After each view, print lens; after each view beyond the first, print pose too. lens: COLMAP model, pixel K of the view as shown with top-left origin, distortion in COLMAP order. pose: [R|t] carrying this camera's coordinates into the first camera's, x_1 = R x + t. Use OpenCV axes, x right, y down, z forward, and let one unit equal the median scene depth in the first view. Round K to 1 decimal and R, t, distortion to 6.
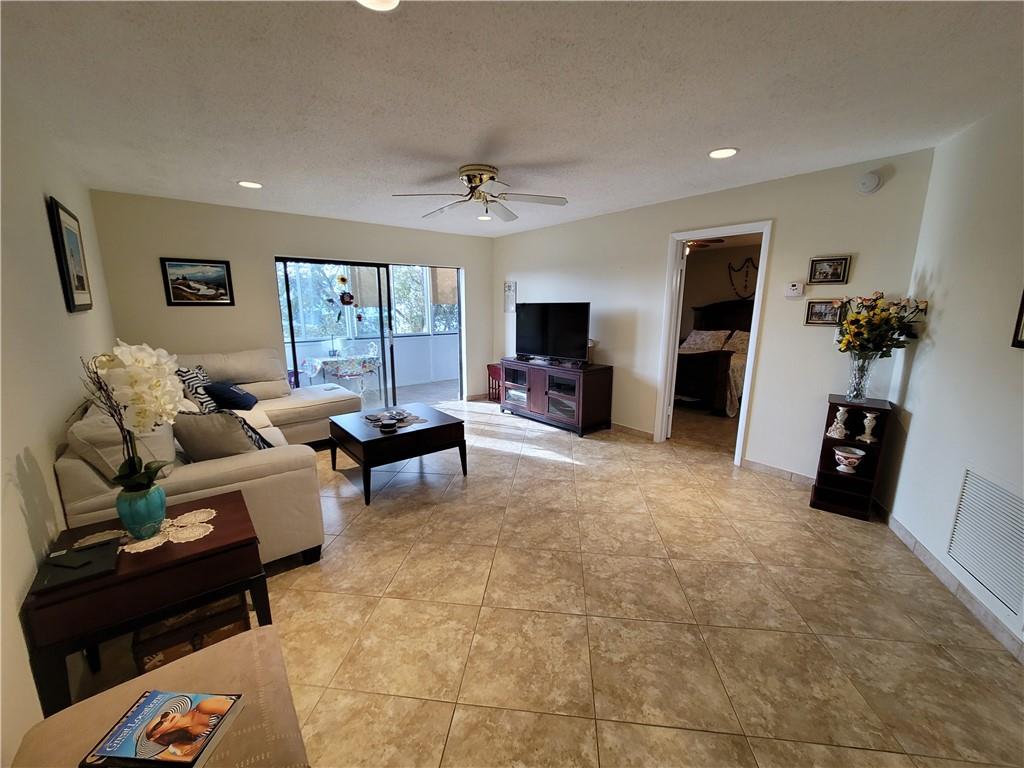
lens RADIAL K [[417.5, 0, 510.9], [0, 417.5, 390.6], [0, 0, 1]] dist [-0.002878, 0.000520]
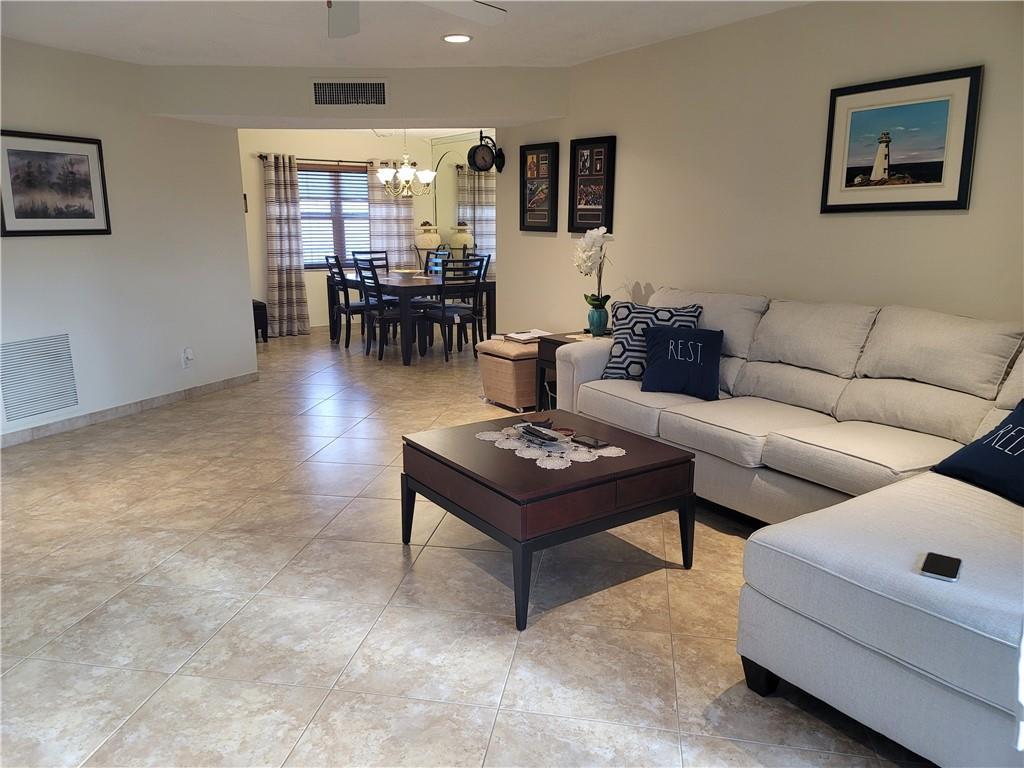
lens RADIAL K [[752.5, 0, 515.5], [0, 752.5, 389.2], [0, 0, 1]] dist [0.088155, -0.077471]
pose [[-0.999007, -0.009997, 0.043427, -0.318444], [0.008942, 0.909715, 0.415138, -0.396654], [-0.043656, 0.415114, -0.908722, 1.996244]]
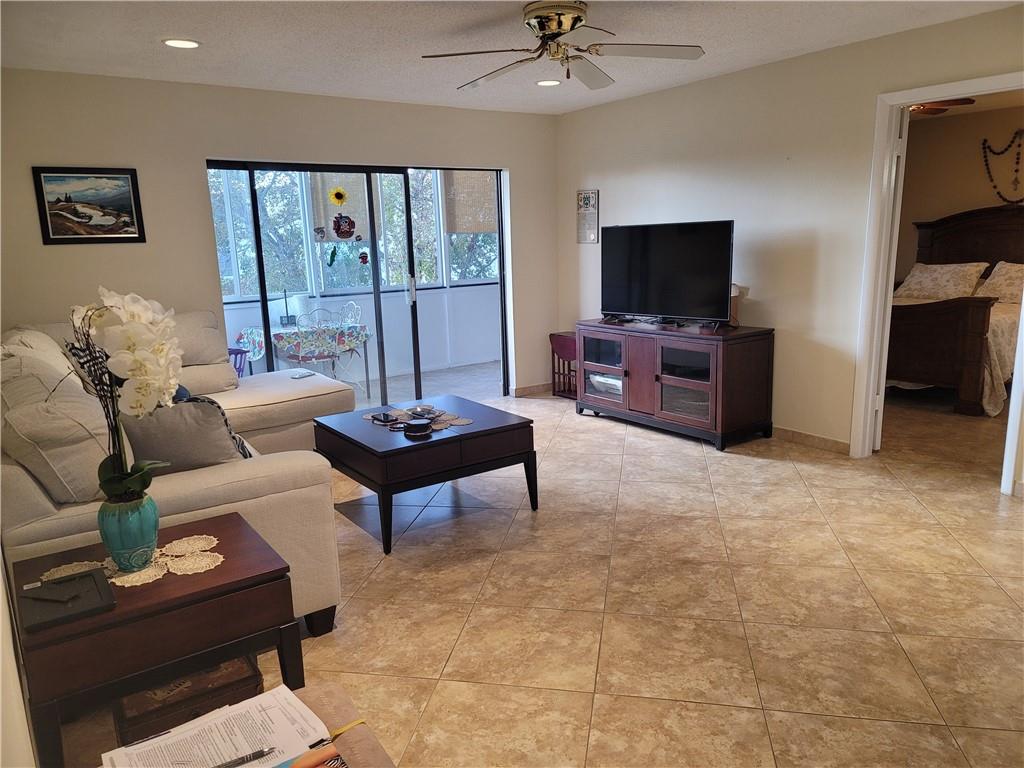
lens RADIAL K [[752.5, 0, 515.5], [0, 752.5, 389.2], [0, 0, 1]] dist [0.088155, -0.077471]
pose [[0.997703, -0.016286, -0.065760, -0.069971], [0.016320, 0.999867, -0.000029, 0.028684], [0.065751, -0.001044, 0.997835, -0.120495]]
